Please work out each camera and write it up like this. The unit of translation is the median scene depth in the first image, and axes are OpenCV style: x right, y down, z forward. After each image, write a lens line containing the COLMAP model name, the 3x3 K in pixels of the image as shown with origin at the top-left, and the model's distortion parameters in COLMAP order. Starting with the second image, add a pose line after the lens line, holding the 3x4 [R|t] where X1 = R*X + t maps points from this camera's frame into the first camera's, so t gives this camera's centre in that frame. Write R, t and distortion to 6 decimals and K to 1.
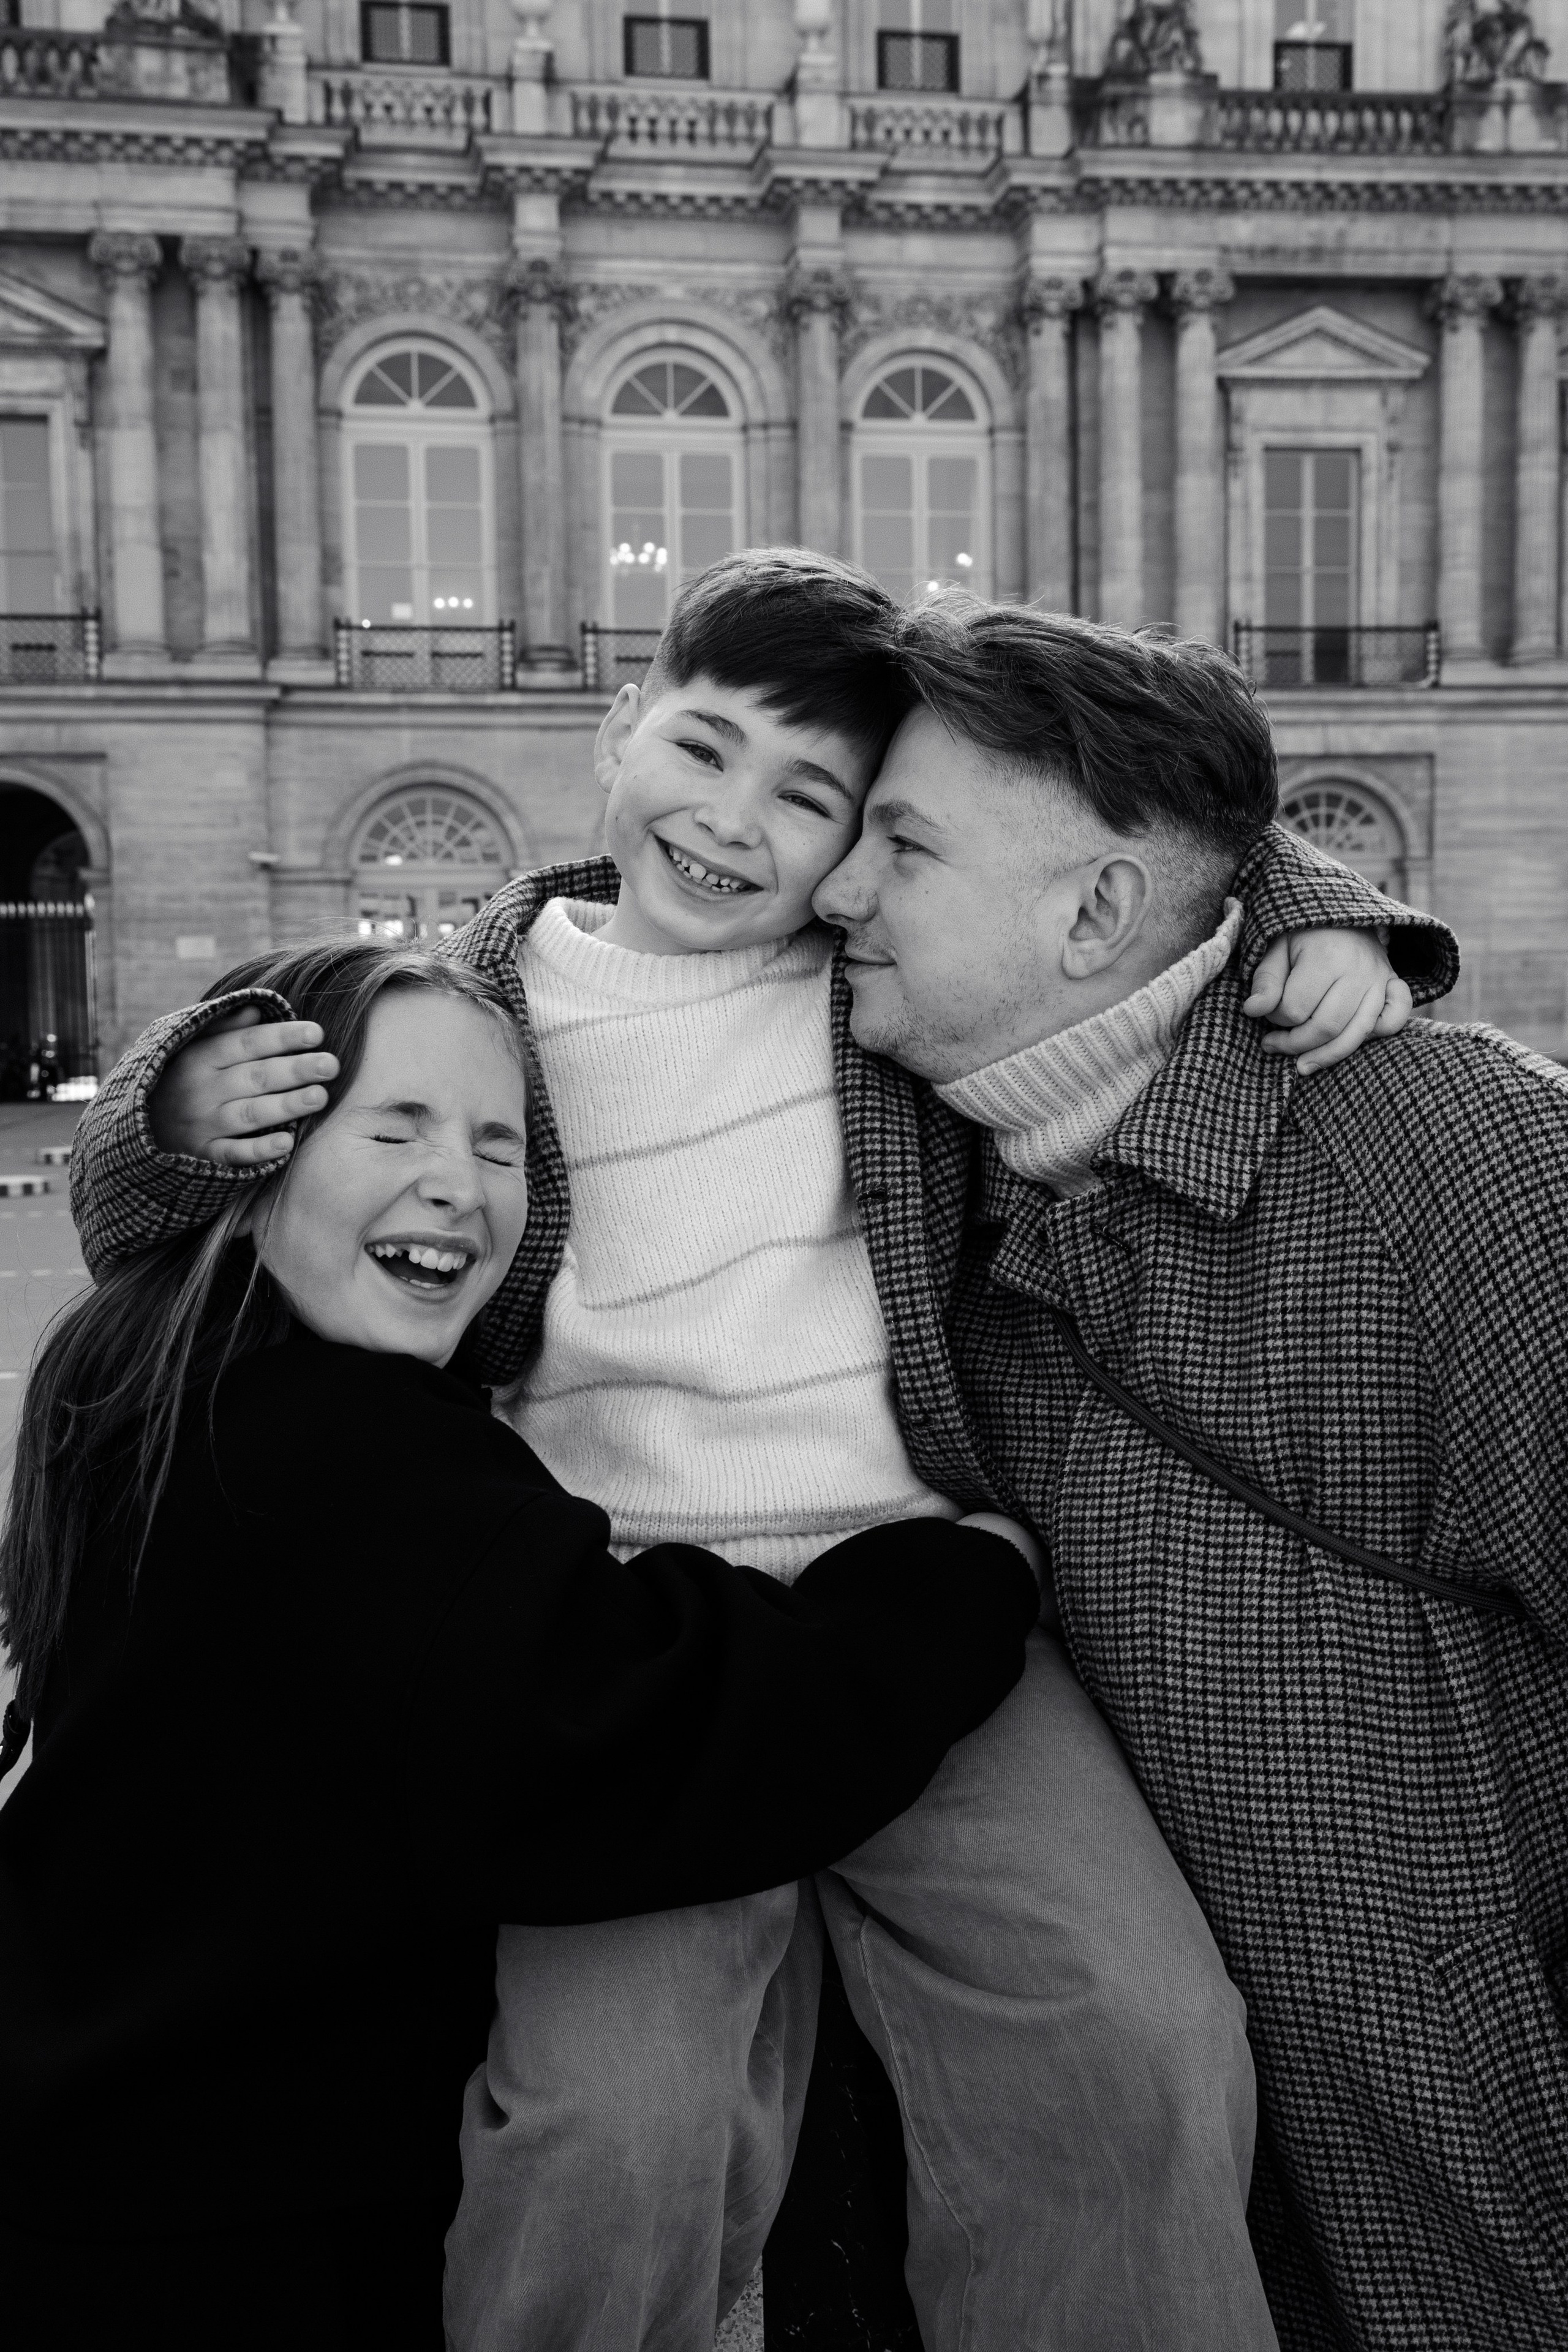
lens RADIAL K [[2327.0, 0, 788.6], [0, 2327.0, 1135.5], [0, 0, 1]] dist [0.023480, 0.000000]
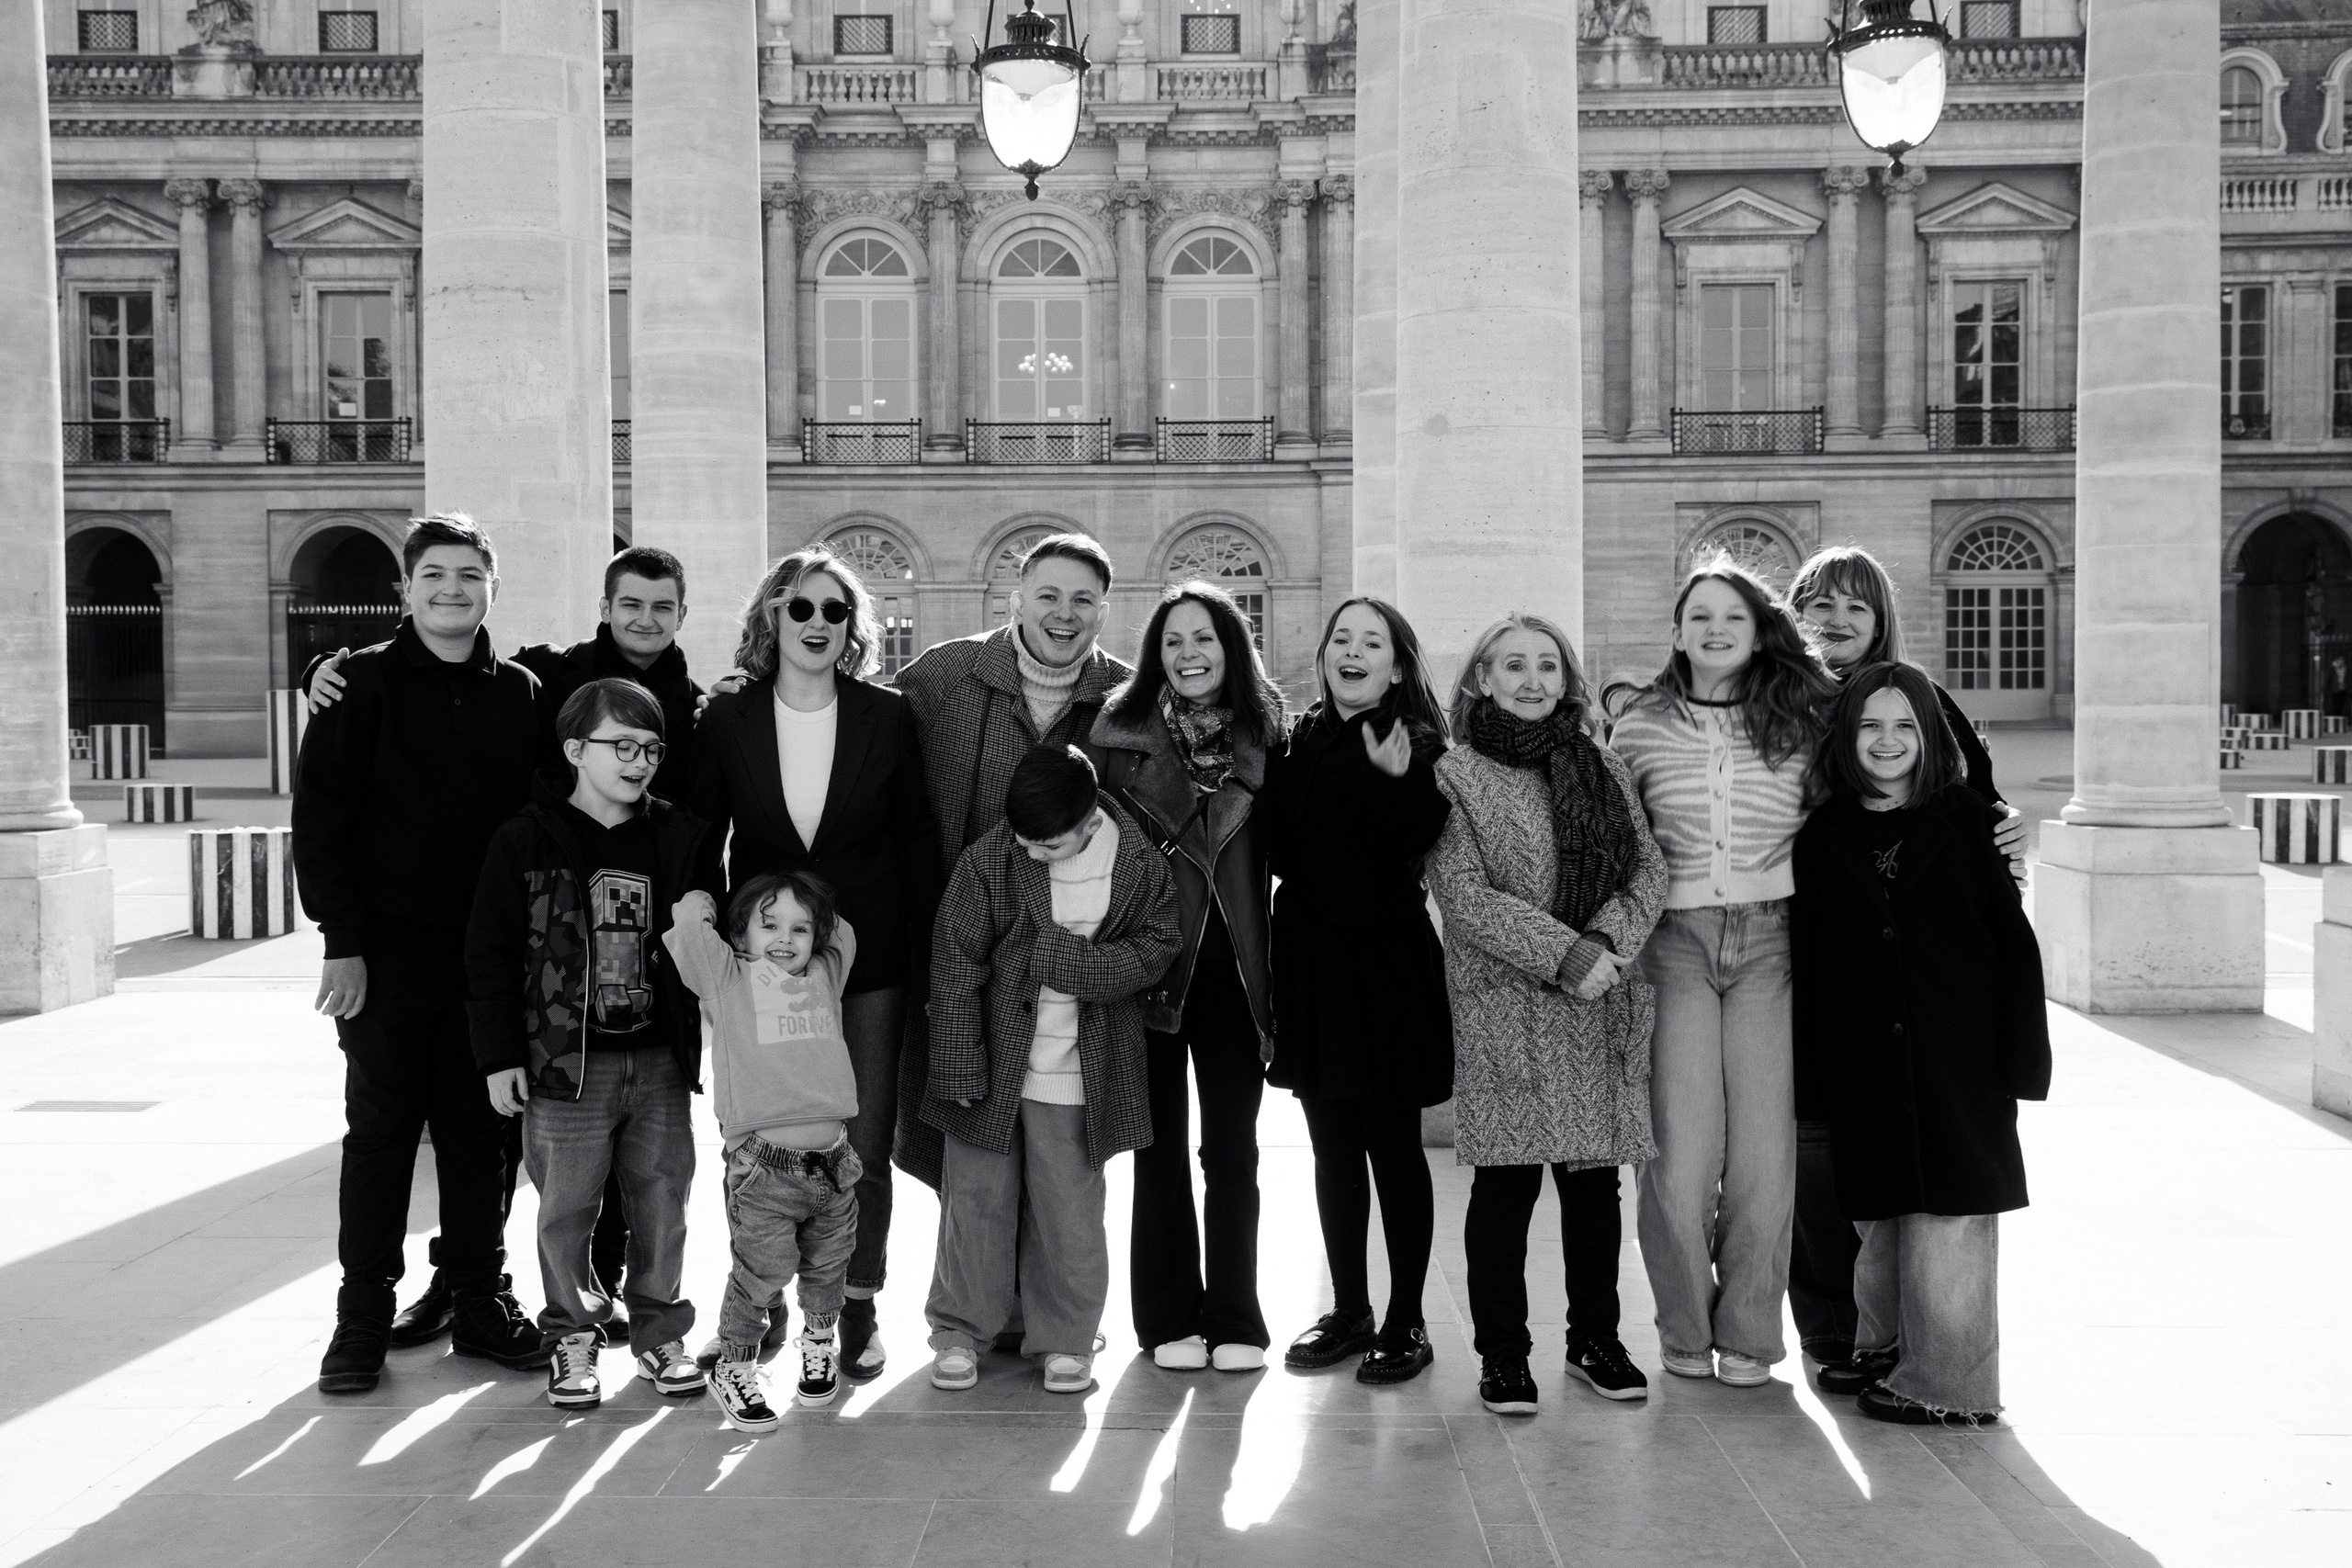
lens RADIAL K [[2326.8, 0, 1139.8], [0, 2326.8, 708.8], [0, 0, 1]] dist [0.023480, 0.000000]
pose [[0.986432, 0.013923, -0.163578, 0.260925], [-0.022584, 0.998433, -0.051207, 0.037892], [0.162608, 0.054207, 0.985201, -0.427522]]
